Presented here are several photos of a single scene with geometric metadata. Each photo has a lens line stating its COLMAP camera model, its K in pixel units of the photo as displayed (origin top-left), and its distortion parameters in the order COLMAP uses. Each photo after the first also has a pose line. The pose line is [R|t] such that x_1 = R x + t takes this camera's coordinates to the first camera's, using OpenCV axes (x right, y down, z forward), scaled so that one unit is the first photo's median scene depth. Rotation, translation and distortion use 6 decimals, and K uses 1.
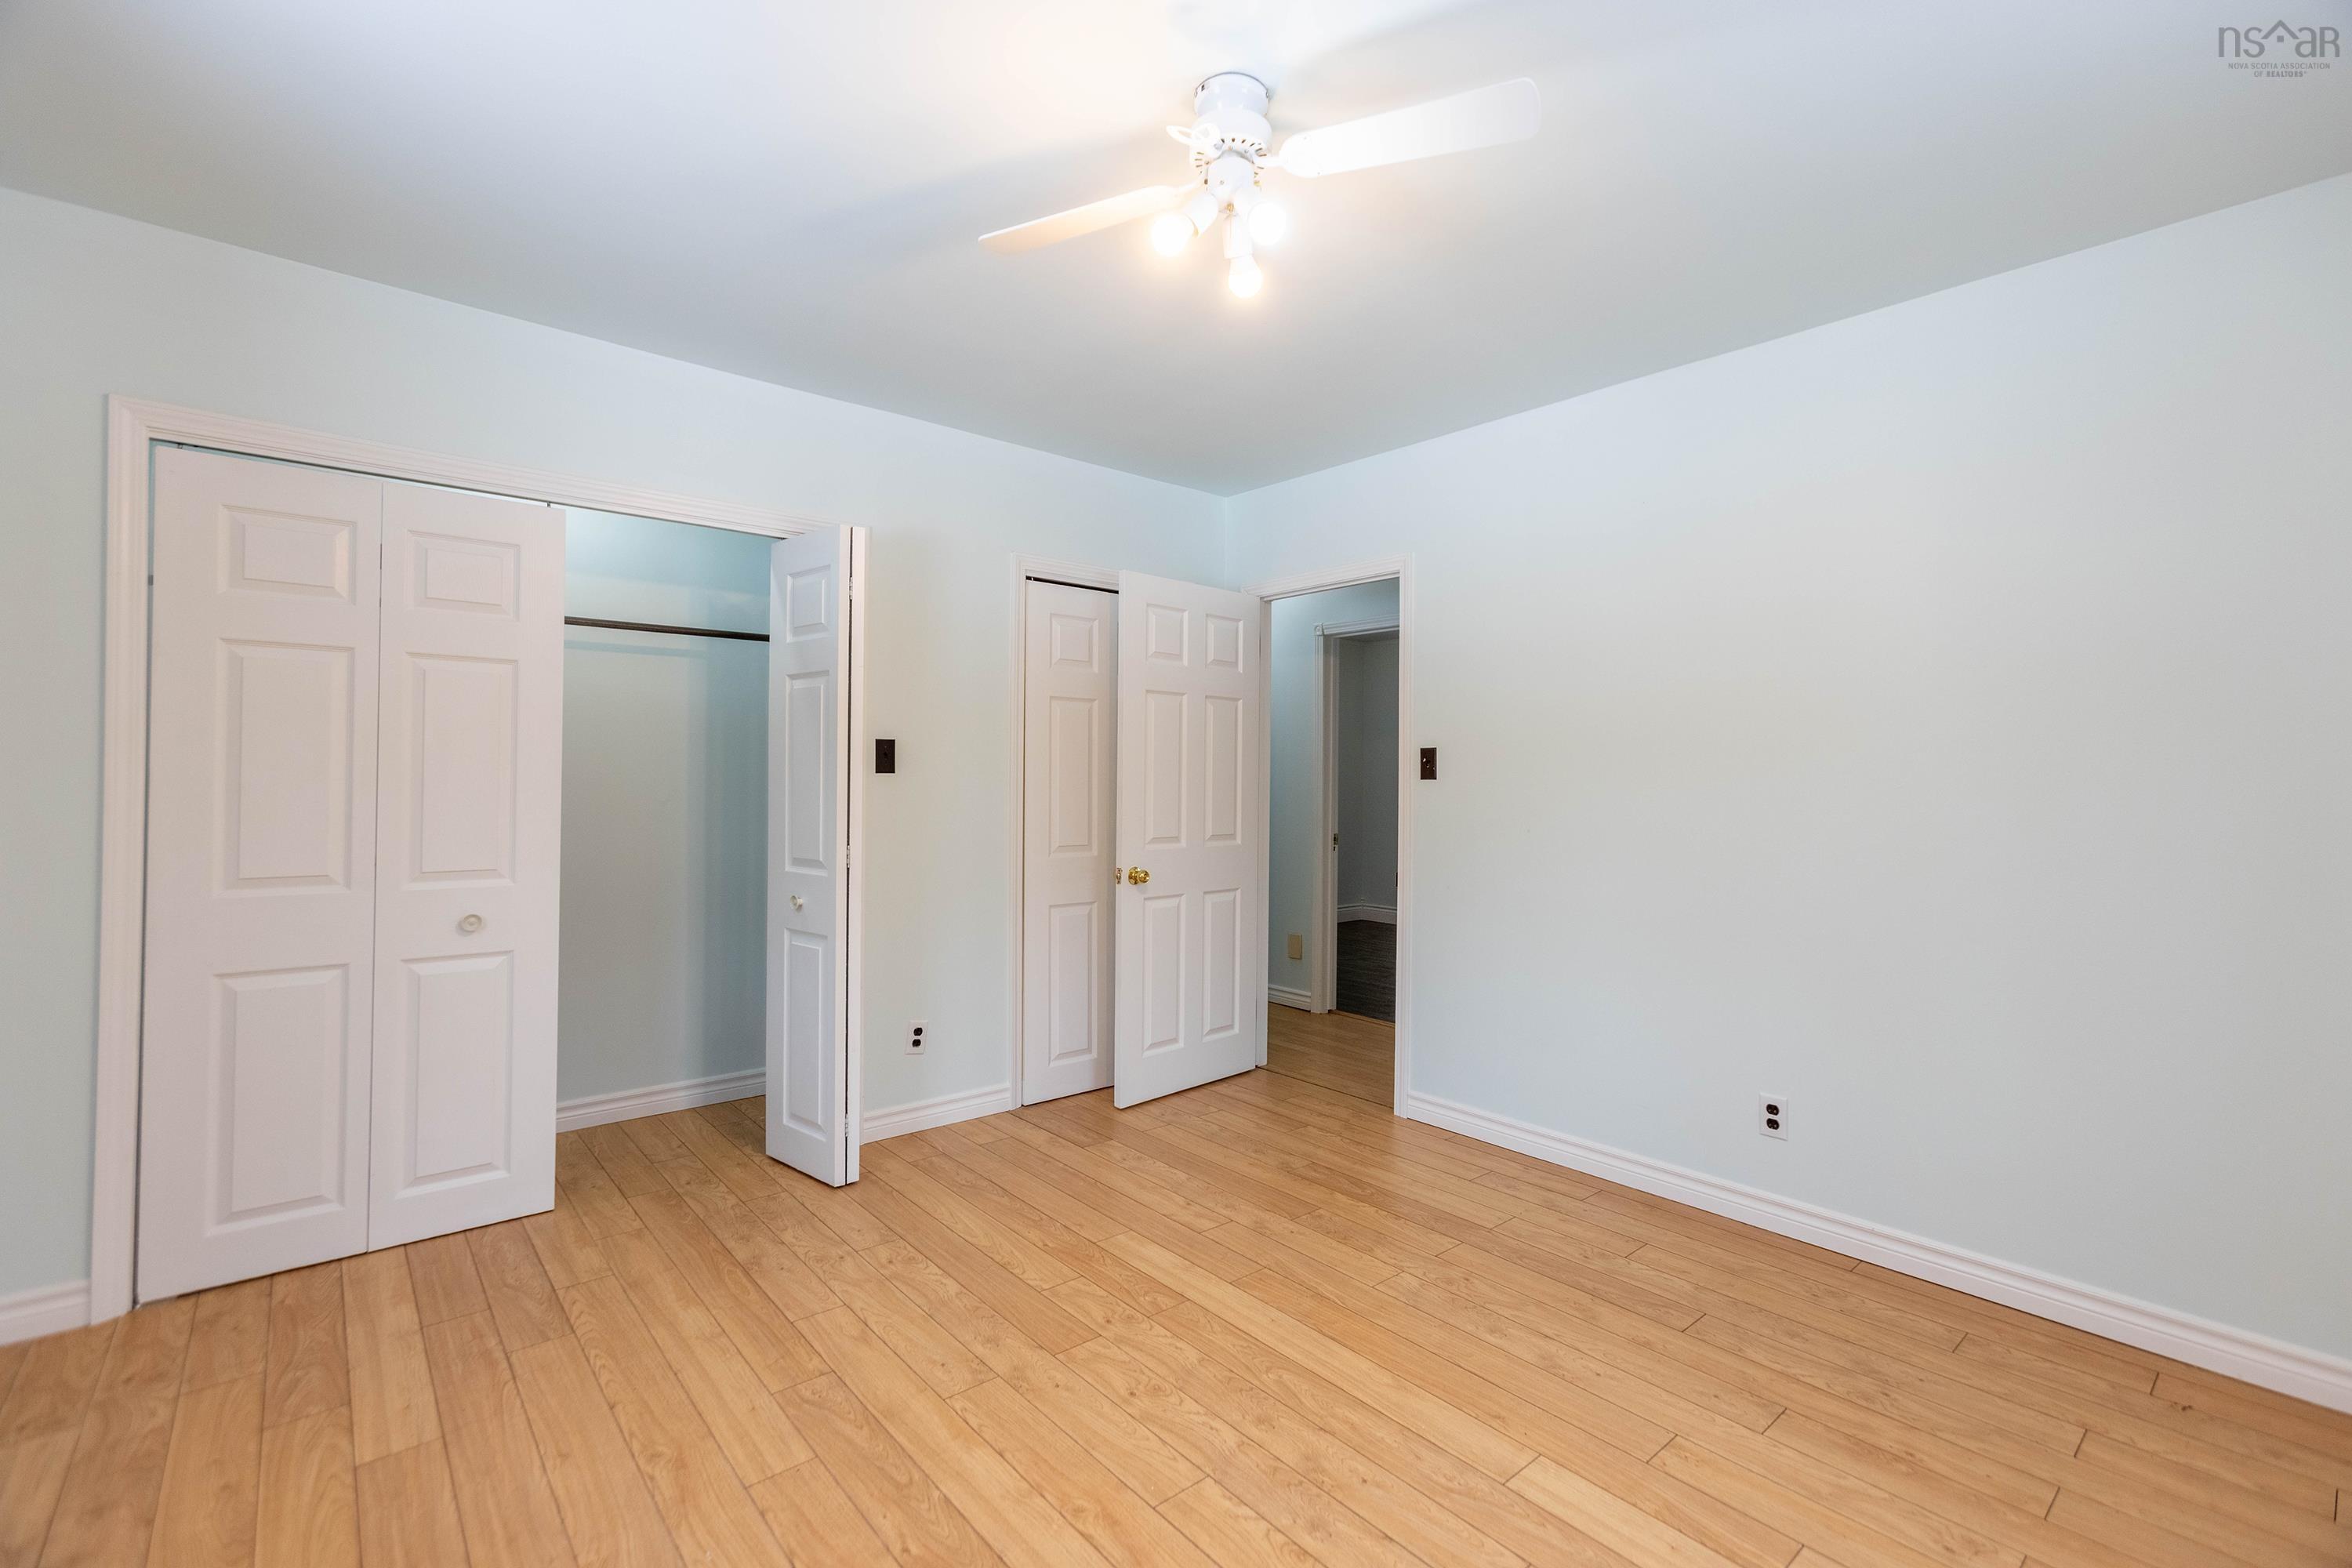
lens RADIAL K [[1032.3, 0, 1167.5], [0, 1032.3, 785.0], [0, 0, 1]] dist [-0.010647, 0.000422]
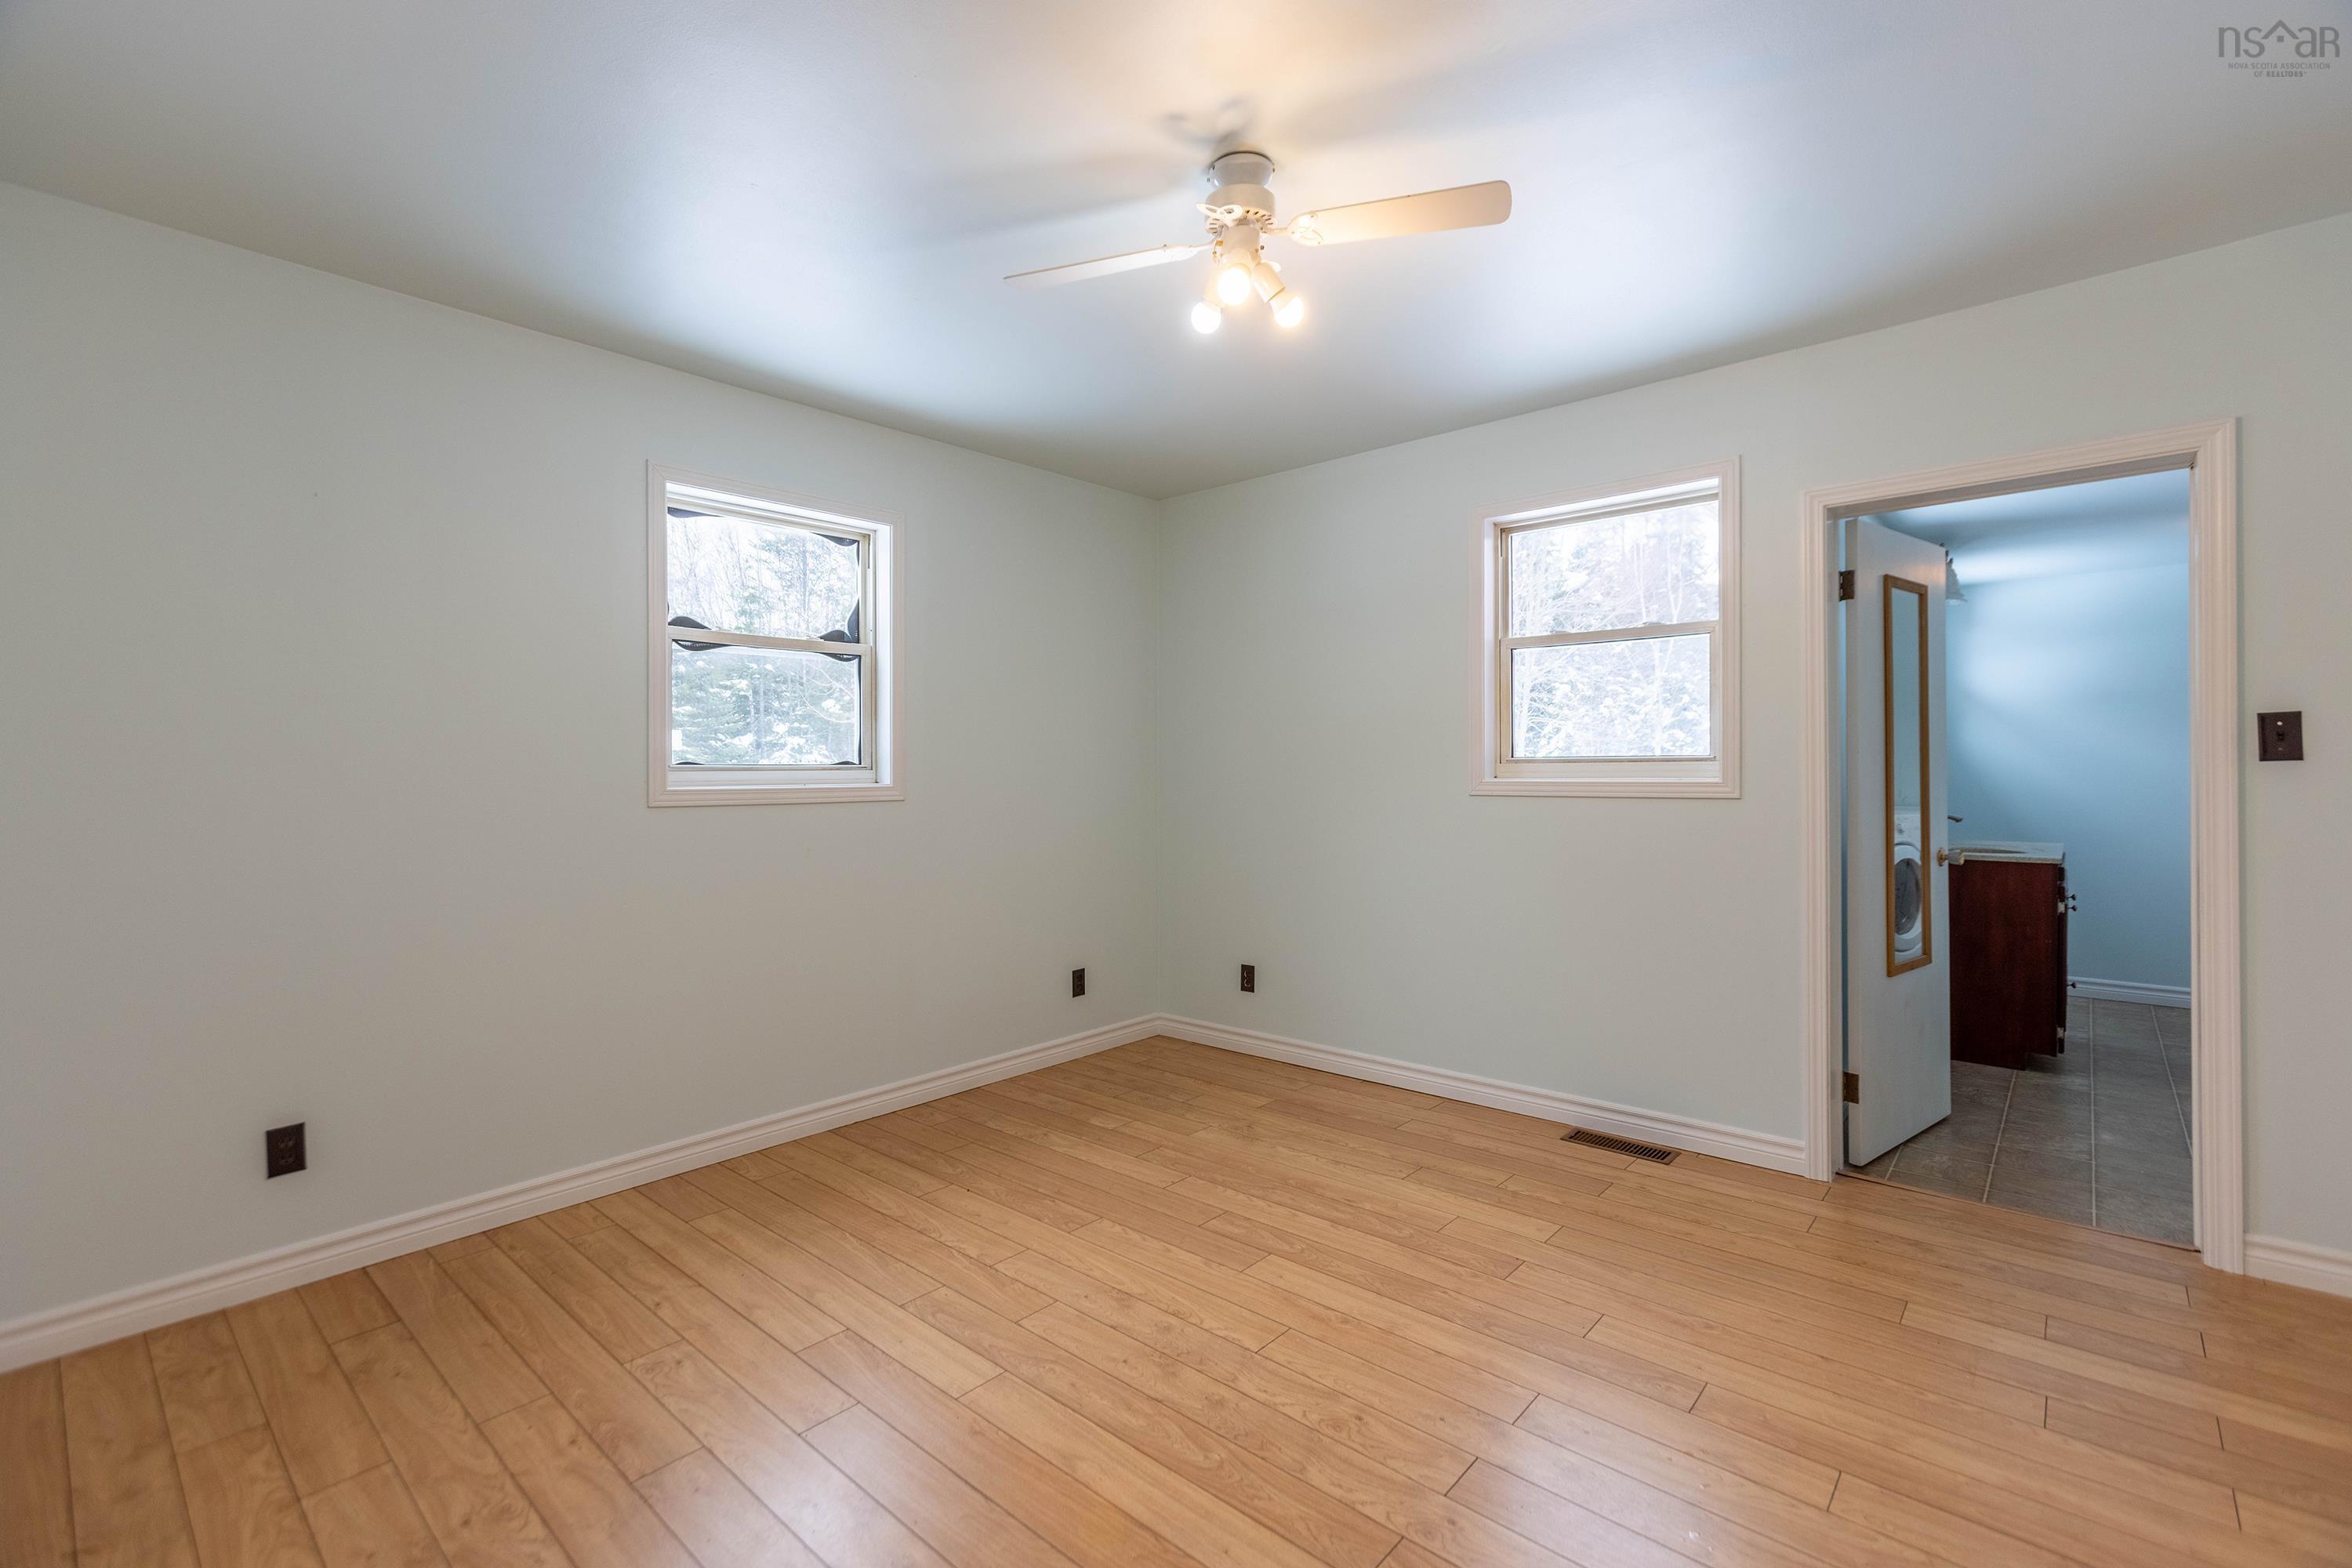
lens RADIAL K [[1032.3, 0, 1174.1], [0, 1032.3, 787.0], [0, 0, 1]] dist [-0.010647, 0.000422]
pose [[-0.989771, 0.001595, -0.142653, 0.283278], [-0.001324, 0.999792, 0.020362, -0.003431], [0.142656, 0.020342, -0.989563, 2.017781]]
